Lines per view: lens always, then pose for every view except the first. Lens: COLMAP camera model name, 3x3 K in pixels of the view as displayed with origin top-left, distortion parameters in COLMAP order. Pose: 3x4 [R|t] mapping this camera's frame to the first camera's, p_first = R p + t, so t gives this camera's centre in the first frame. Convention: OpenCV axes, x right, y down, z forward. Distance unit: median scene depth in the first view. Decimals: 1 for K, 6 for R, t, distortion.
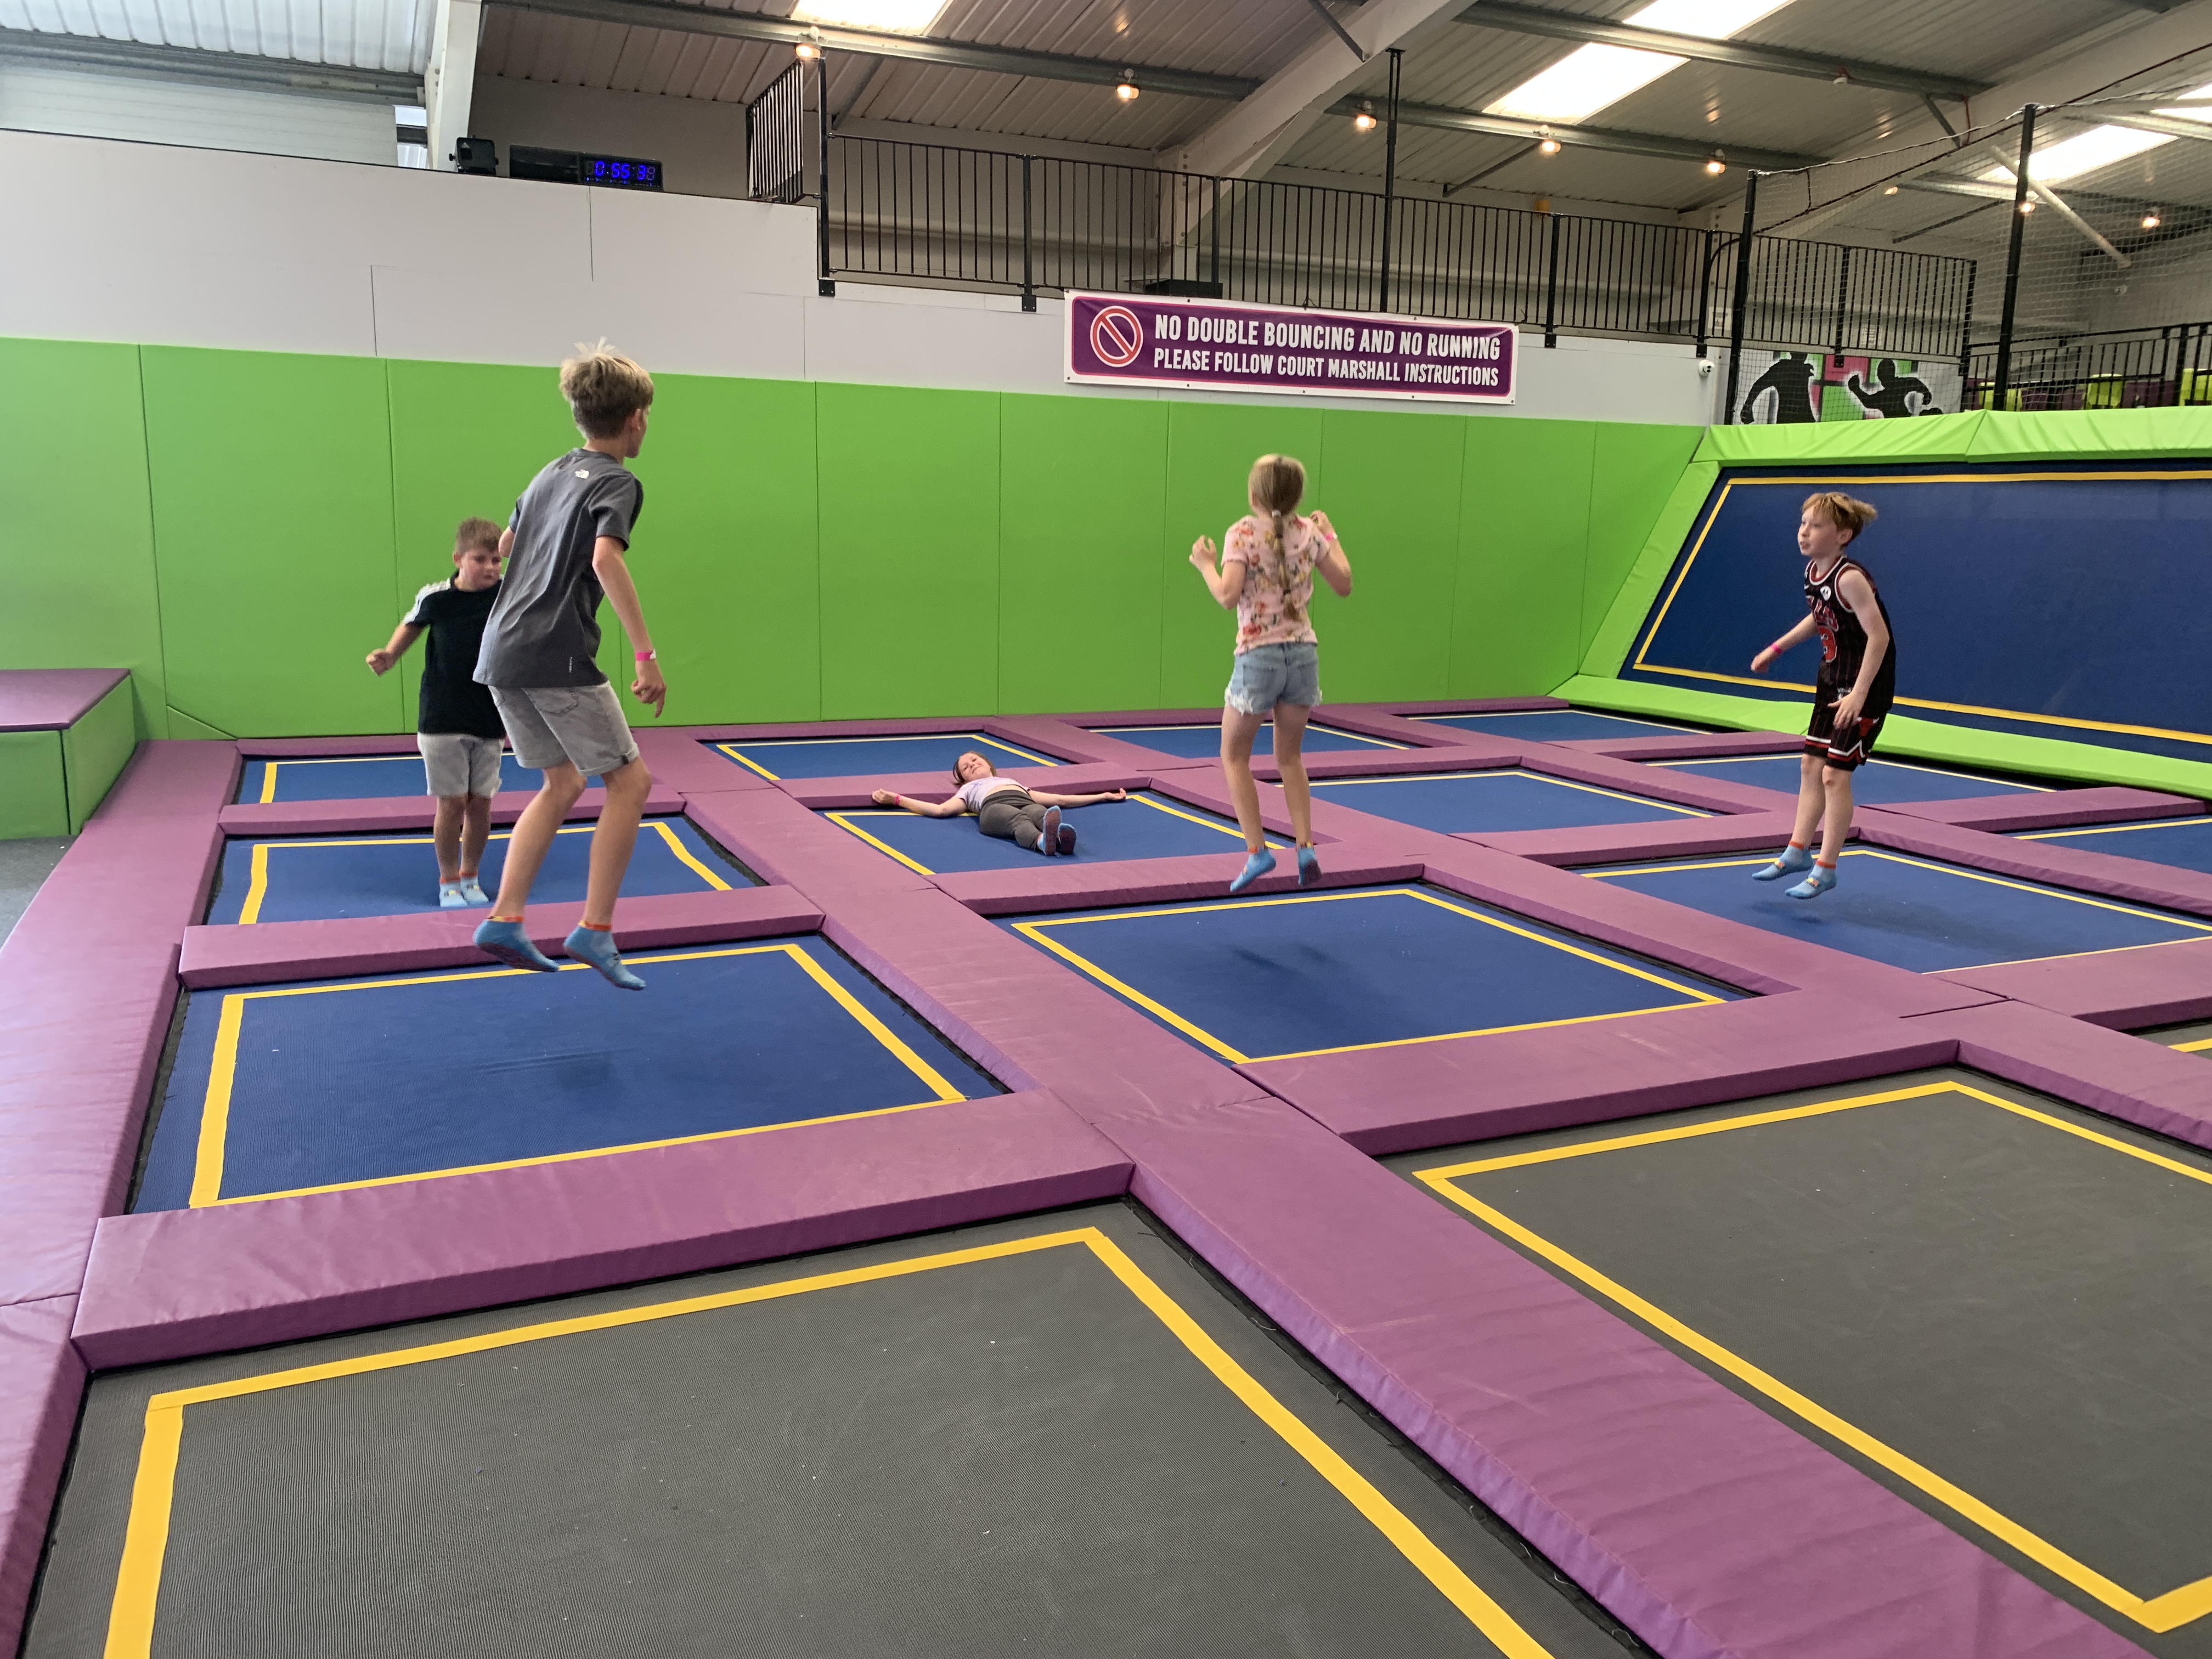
lens RADIAL K [[1724.6, 0, 1110.2], [0, 1724.6, 828.9], [0, 0, 1]] dist [-0.008973, 0.013180]
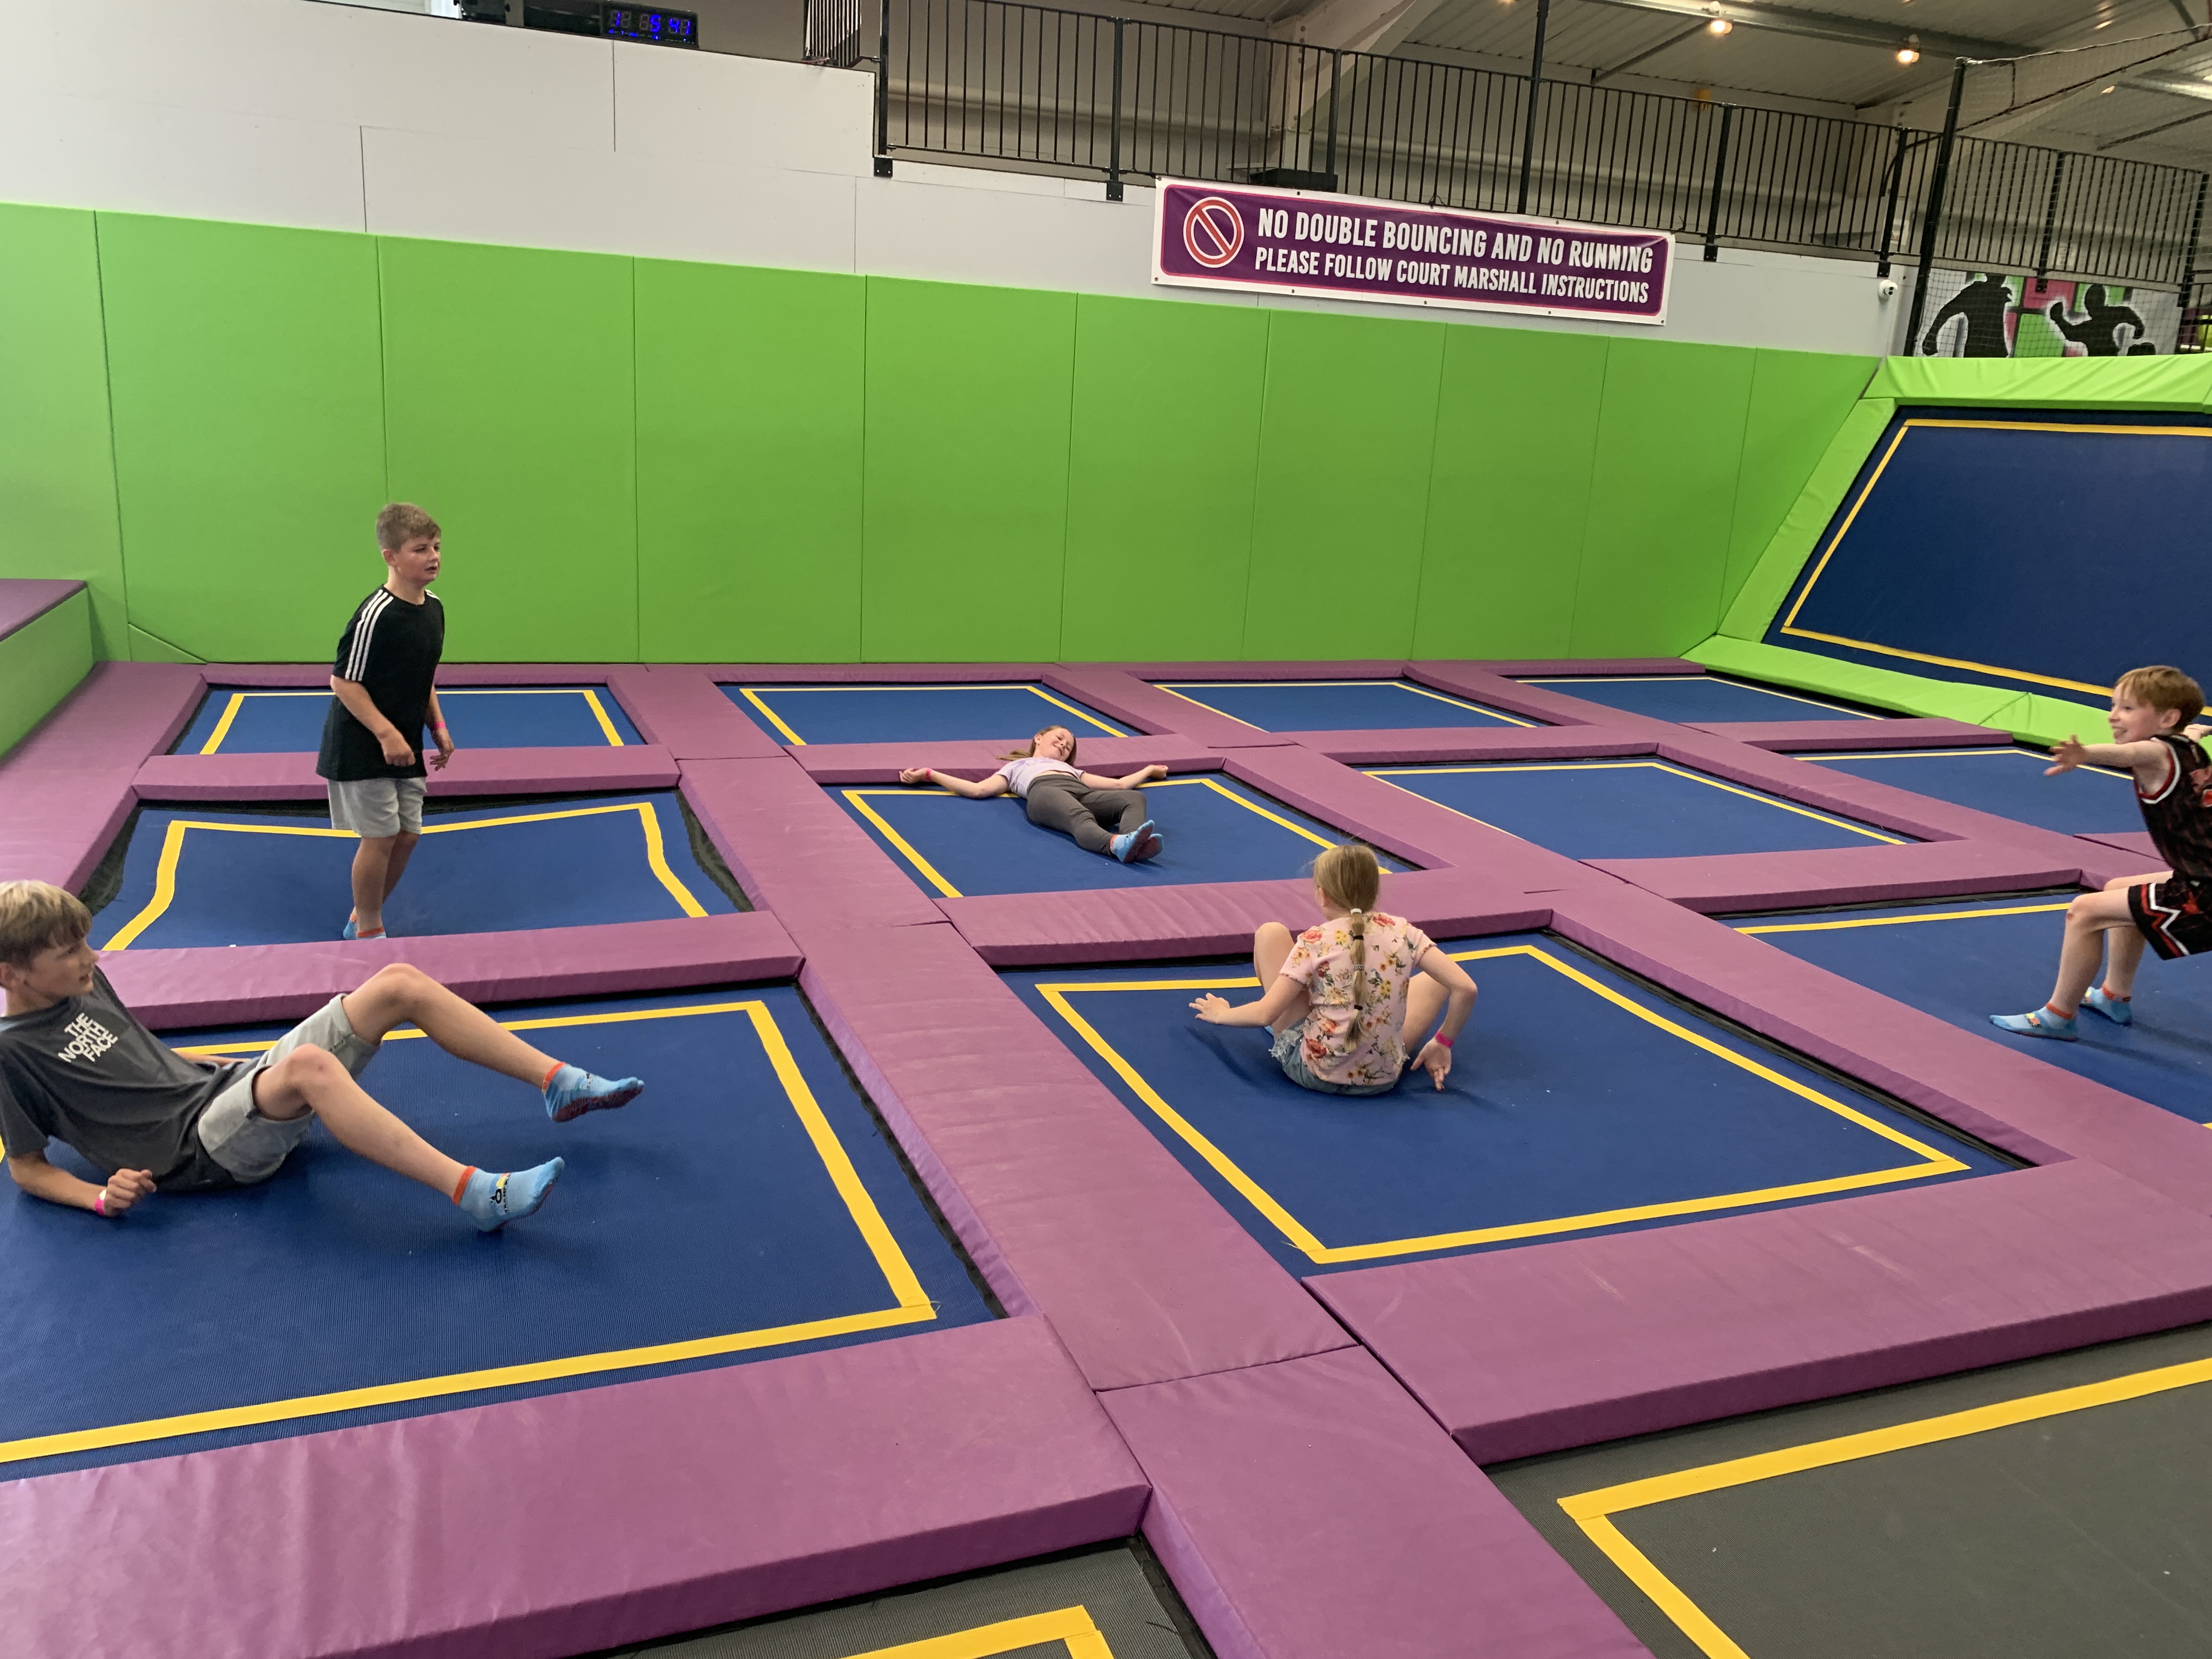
lens RADIAL K [[1724.6, 0, 1103.3], [0, 1724.6, 831.0], [0, 0, 1]] dist [-0.008973, 0.013180]
pose [[0.997667, 0.047203, -0.049320, 0.005052], [-0.044190, 0.997190, 0.060485, -0.031516], [0.052036, -0.058164, 0.996950, 0.100400]]
